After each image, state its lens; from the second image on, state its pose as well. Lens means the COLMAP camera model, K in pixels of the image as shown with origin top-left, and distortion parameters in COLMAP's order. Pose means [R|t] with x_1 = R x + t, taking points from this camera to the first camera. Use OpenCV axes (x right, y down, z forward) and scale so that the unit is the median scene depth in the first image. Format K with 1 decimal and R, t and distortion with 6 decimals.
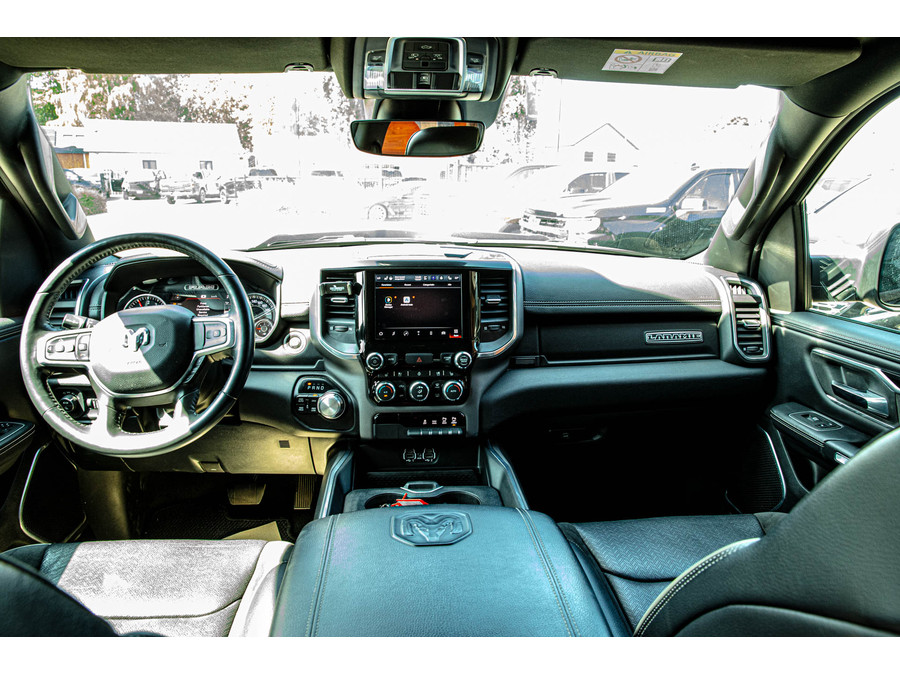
lens RADIAL K [[610.2, 0, 450.0], [0, 610.2, 337.5], [0, 0, 1]] dist [-0.110767, 0.084197]
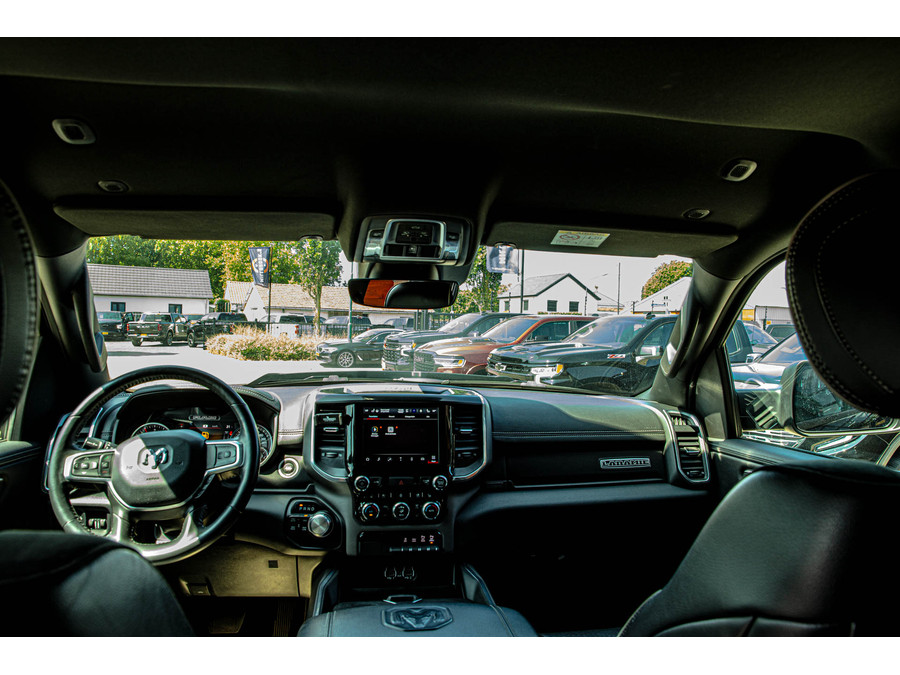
lens RADIAL K [[610.2, 0, 450.0], [0, 610.2, 337.5], [0, 0, 1]] dist [-0.110767, 0.084197]
pose [[0.998577, 0.008723, 0.052617, -0.021148], [0.003949, 0.971734, -0.236043, 0.040017], [-0.053189, 0.235915, 0.970317, -0.154753]]
